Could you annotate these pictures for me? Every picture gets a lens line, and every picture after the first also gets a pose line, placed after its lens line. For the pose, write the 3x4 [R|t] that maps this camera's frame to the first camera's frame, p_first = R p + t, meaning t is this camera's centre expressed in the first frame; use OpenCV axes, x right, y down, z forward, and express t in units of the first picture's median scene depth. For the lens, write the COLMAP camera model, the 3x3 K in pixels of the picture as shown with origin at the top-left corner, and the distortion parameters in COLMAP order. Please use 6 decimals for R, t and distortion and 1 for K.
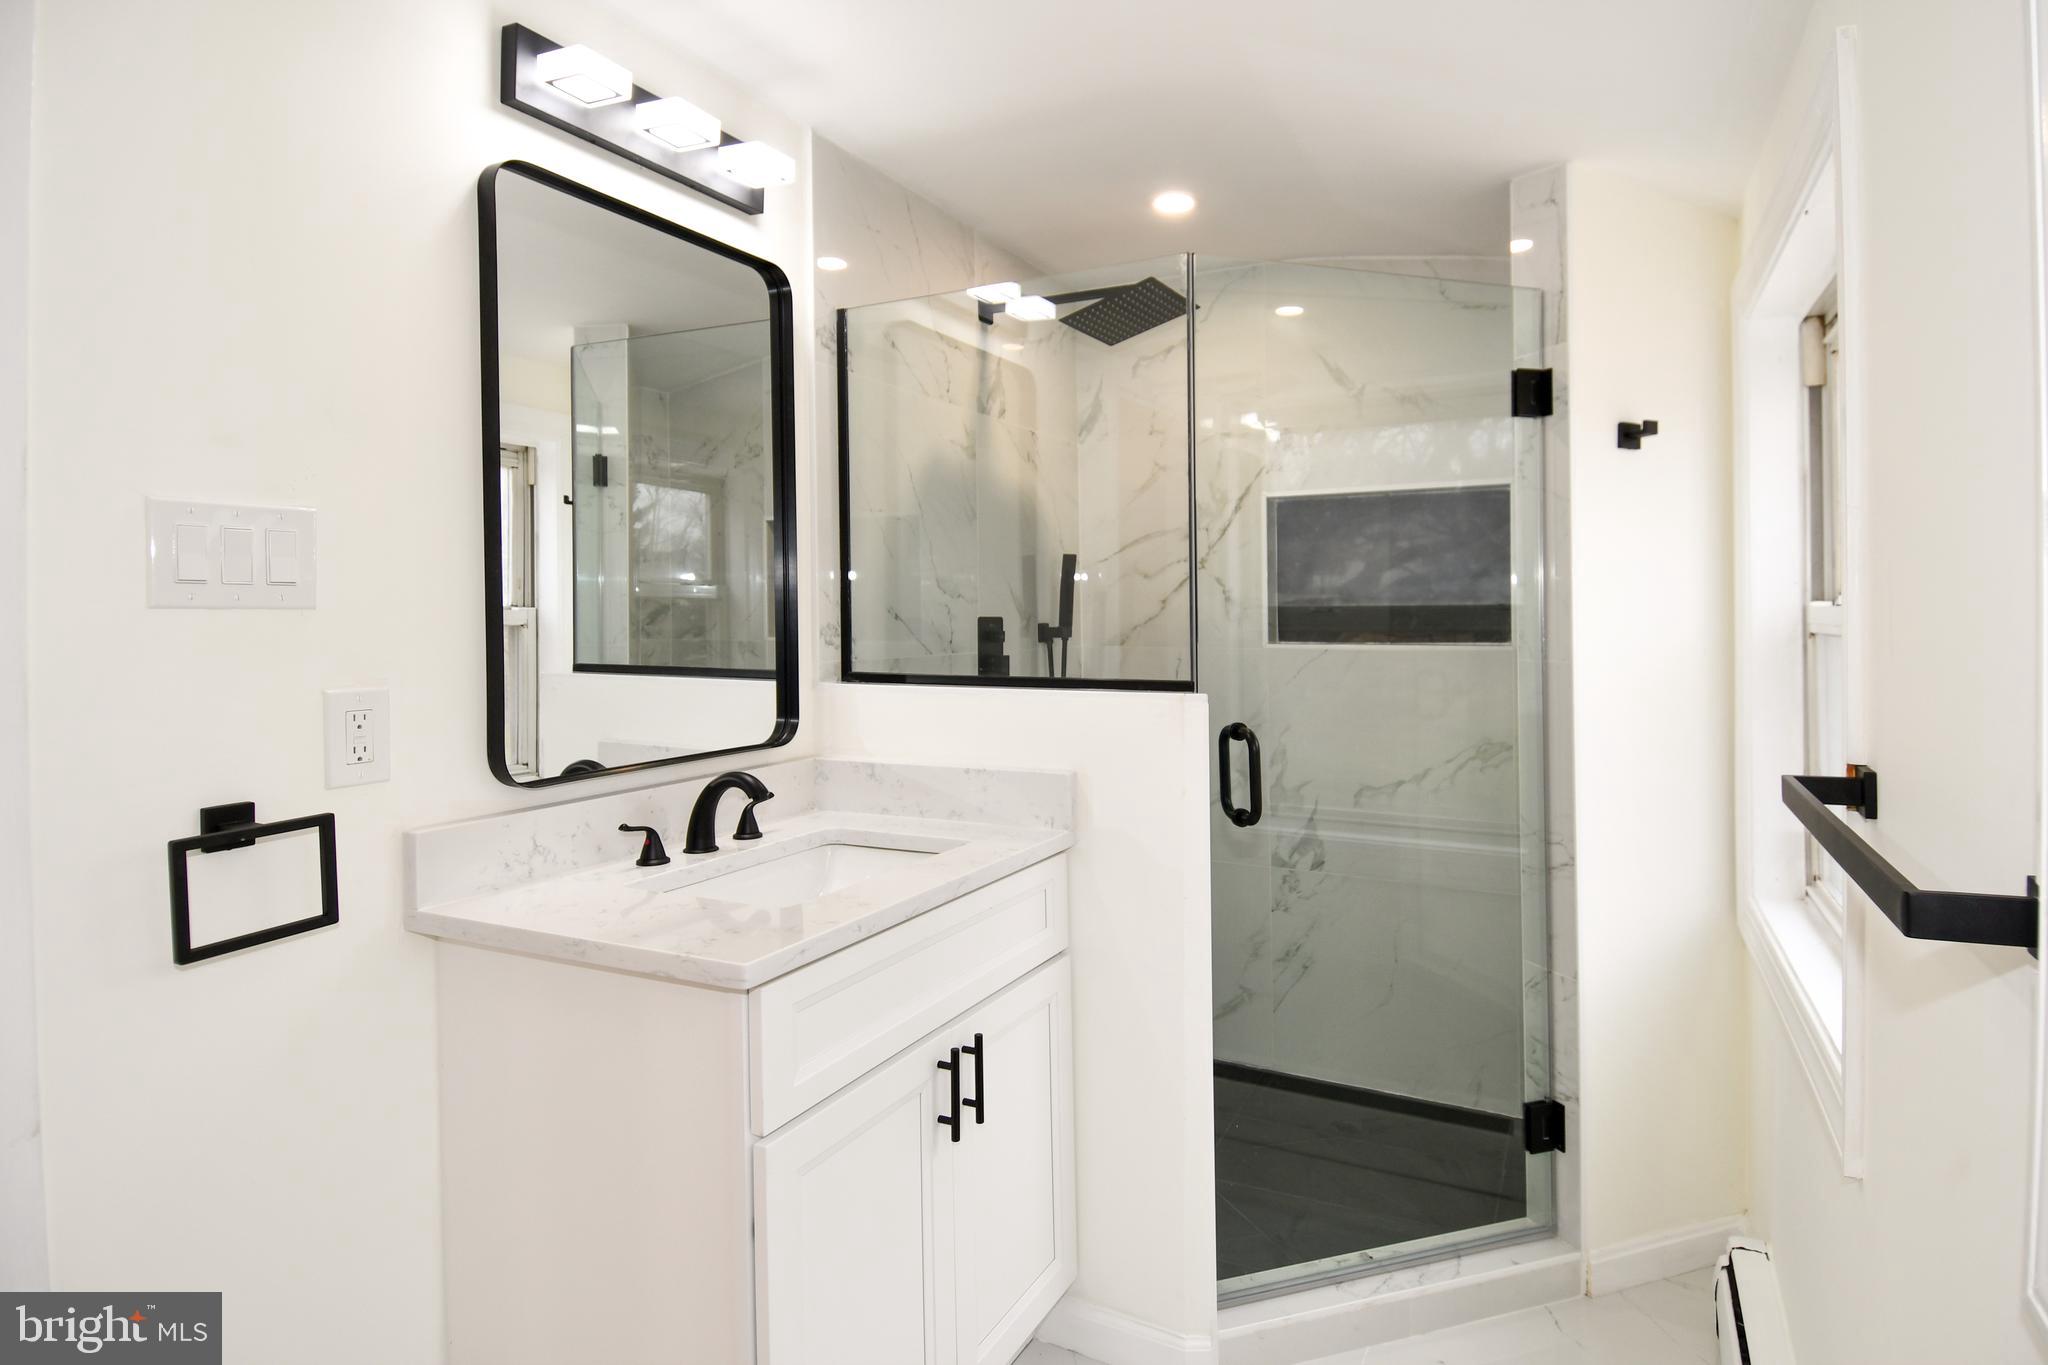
lens RADIAL K [[1044.3, 0, 1028.6], [0, 1044.3, 614.9], [0, 0, 1]] dist [-0.000856, -0.000233]
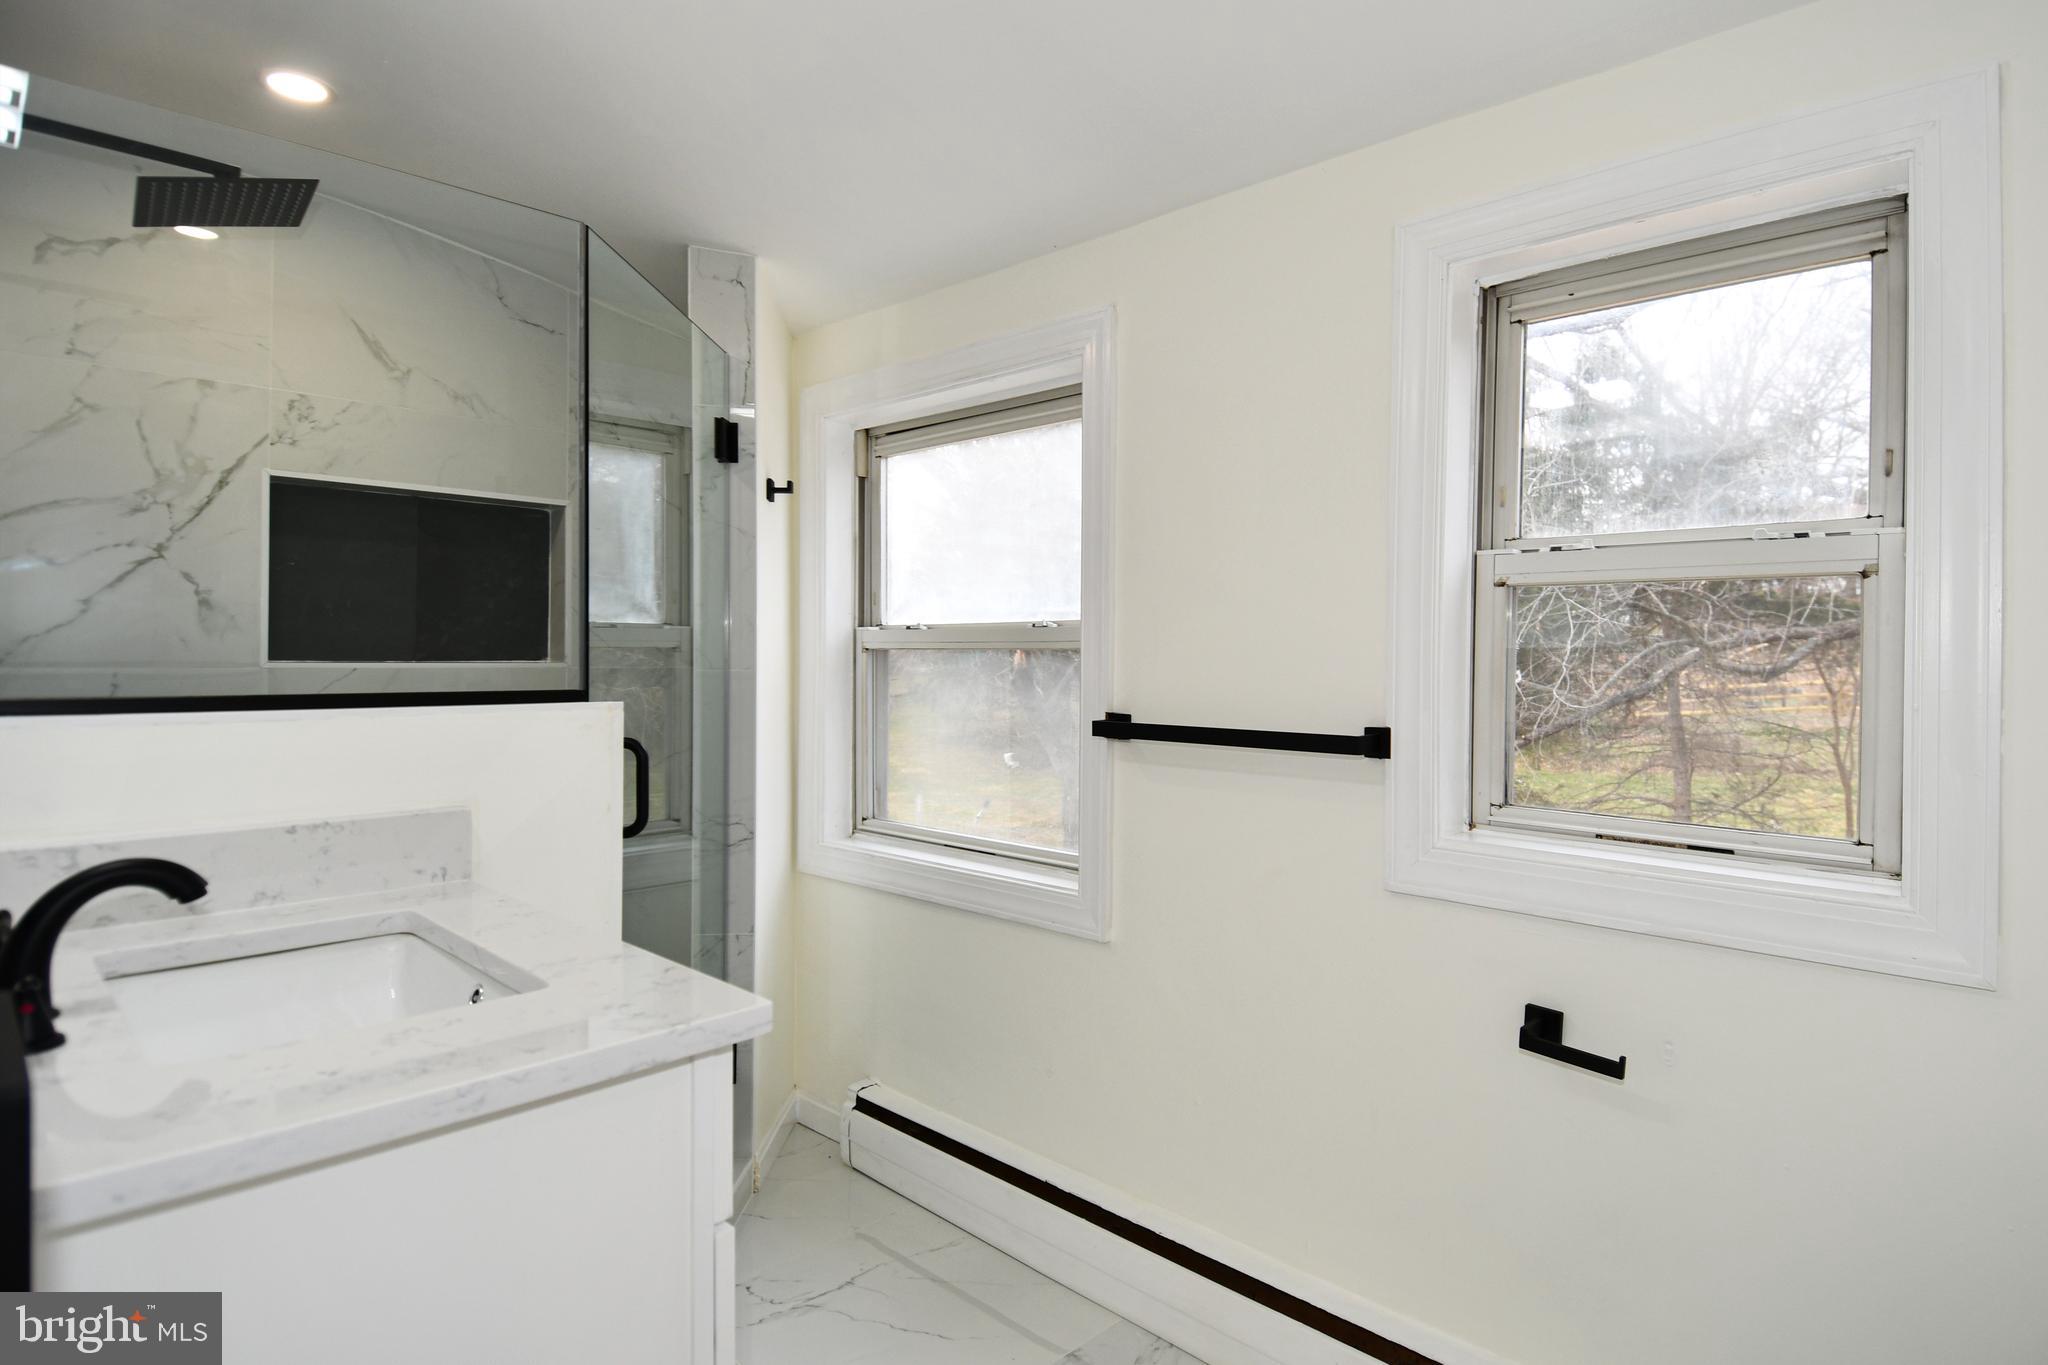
lens RADIAL K [[1111.5, 0, 1037.7], [0, 1111.5, 647.6], [0, 0, 1]] dist [0.060745, -0.072021]
pose [[0.303302, 0.015173, 0.952774, -0.598868], [-0.012387, 0.999852, -0.011980, 0.029279], [-0.952814, -0.008168, 0.303445, 0.285494]]
